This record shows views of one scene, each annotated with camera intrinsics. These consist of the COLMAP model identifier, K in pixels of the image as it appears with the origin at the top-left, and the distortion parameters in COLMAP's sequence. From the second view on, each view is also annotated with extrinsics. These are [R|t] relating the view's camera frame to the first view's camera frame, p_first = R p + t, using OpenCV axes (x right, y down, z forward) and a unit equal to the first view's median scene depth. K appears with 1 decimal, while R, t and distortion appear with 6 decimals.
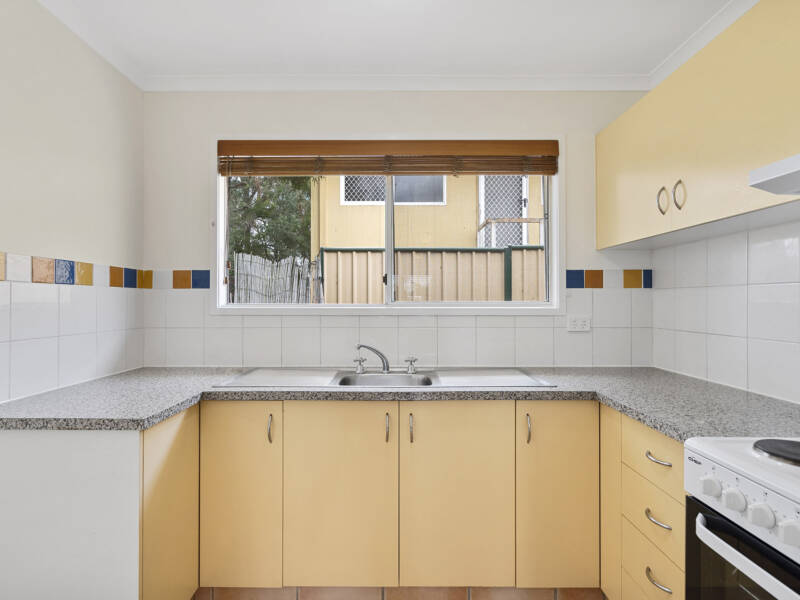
lens RADIAL K [[415.0, 0, 403.2], [0, 415.0, 299.1], [0, 0, 1]] dist [-0.009880, 0.002564]
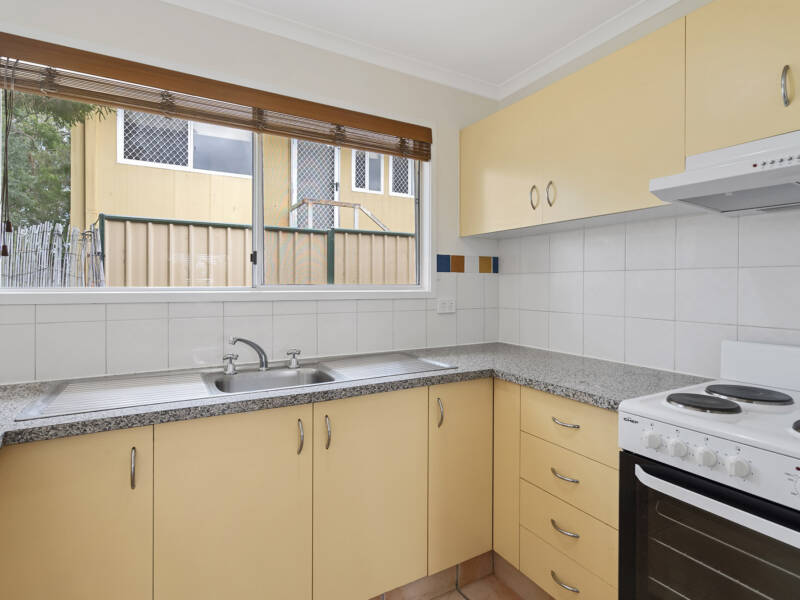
lens RADIAL K [[415.0, 0, 406.9], [0, 415.0, 284.9], [0, 0, 1]] dist [-0.009880, 0.002564]
pose [[0.870525, 0.001886, 0.492121, -0.202545], [-0.004935, 0.999976, 0.004898, 0.001677], [-0.492100, -0.006693, 0.870513, 0.138983]]
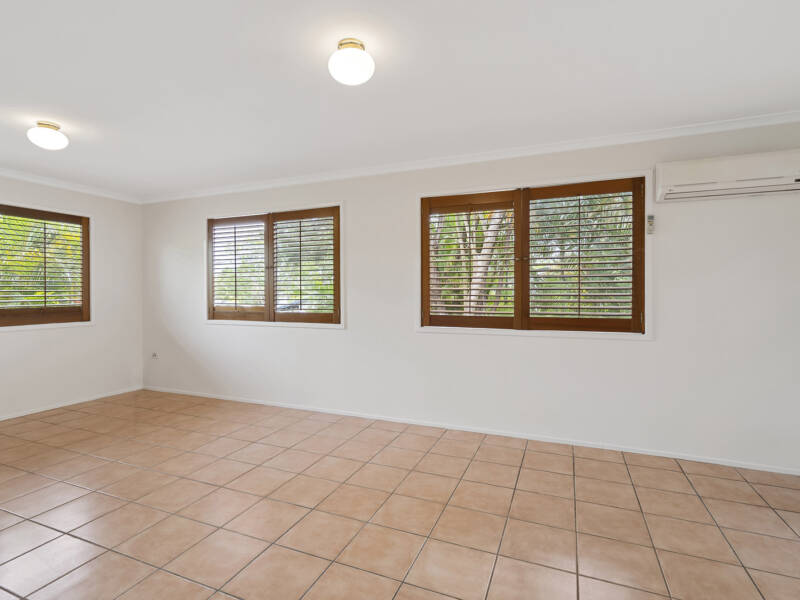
lens RADIAL K [[415.0, 0, 396.1], [0, 415.0, 296.2], [0, 0, 1]] dist [-0.009880, 0.002564]
pose [[-0.404138, 0.006186, -0.914677, 1.178955], [0.004838, 0.999978, 0.004625, 0.007397], [0.914685, -0.002556, -0.404159, 1.544152]]
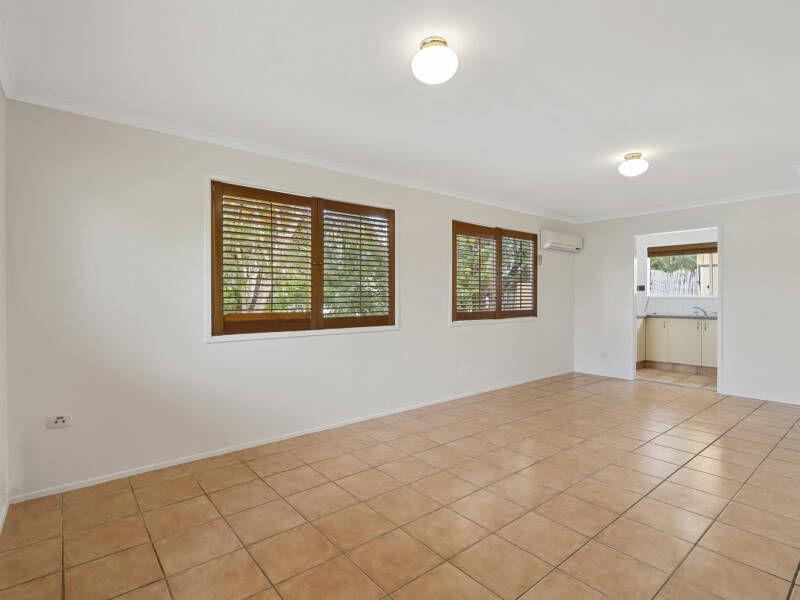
lens RADIAL K [[415.0, 0, 397.2], [0, 415.0, 299.1], [0, 0, 1]] dist [-0.009880, 0.002564]
pose [[0.625040, -0.000318, -0.780593, 0.967957], [0.007267, 0.999959, 0.005412, 0.010867], [0.780559, -0.009055, 0.625016, -2.871355]]
